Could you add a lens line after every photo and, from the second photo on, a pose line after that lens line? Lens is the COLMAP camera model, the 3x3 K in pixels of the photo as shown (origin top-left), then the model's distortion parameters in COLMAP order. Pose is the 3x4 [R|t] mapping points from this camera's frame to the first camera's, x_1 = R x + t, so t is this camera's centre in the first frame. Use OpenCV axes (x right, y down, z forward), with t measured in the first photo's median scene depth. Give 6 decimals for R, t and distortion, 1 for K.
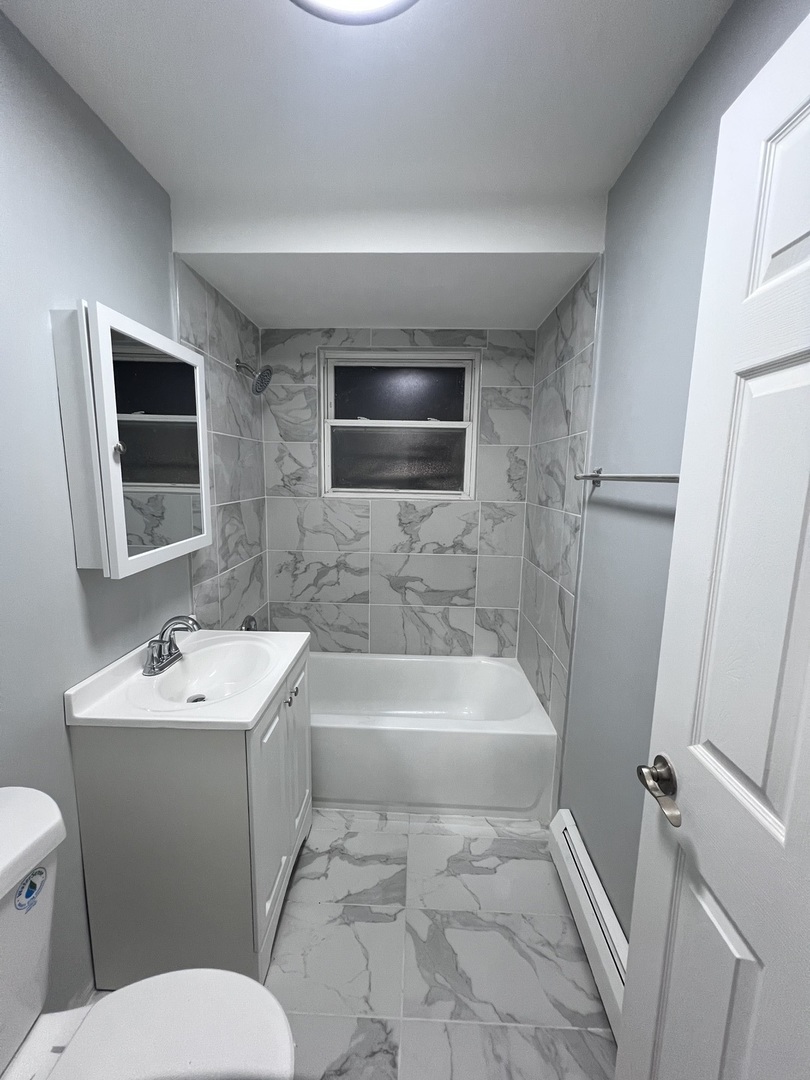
lens RADIAL K [[432.0, 0, 405.3], [0, 432.0, 535.7], [0, 0, 1]] dist [0.000546, 0.000176]
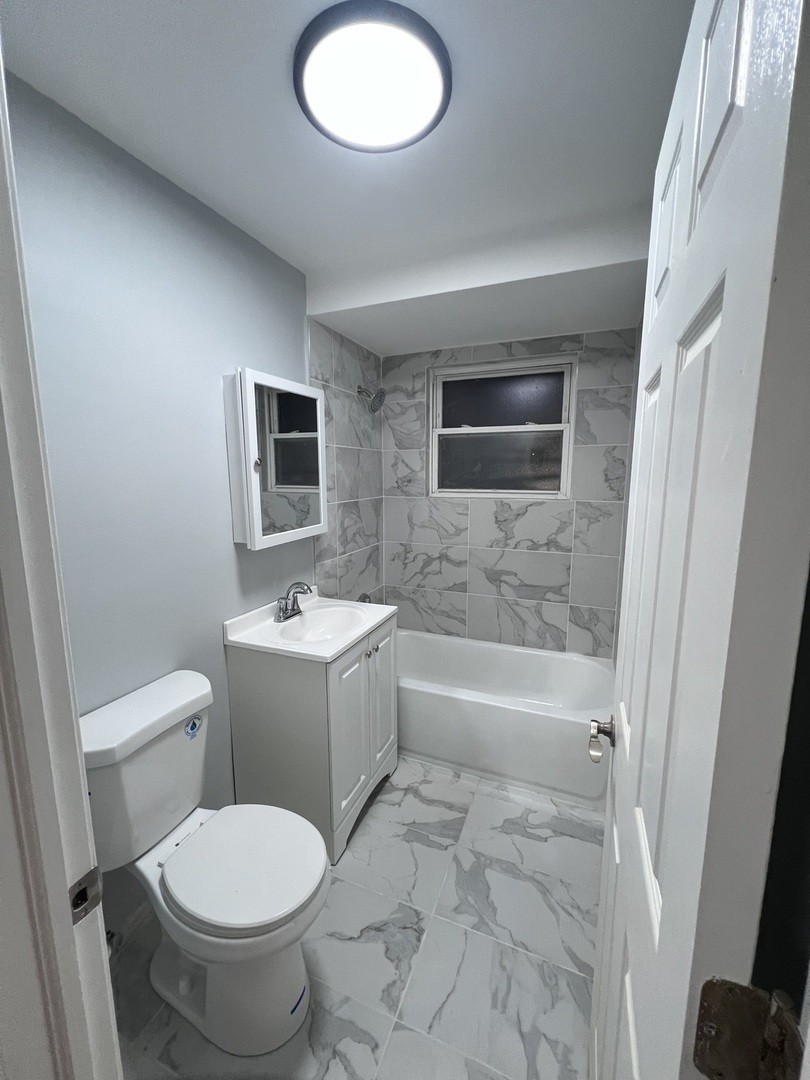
lens RADIAL K [[432.0, 0, 405.3], [0, 432.0, 535.7], [0, 0, 1]] dist [0.000546, 0.000176]
pose [[0.936710, 0.030982, -0.348733, 0.163871], [-0.032401, 0.999473, 0.001764, 0.015174], [0.348604, 0.009647, 0.937220, -0.103848]]
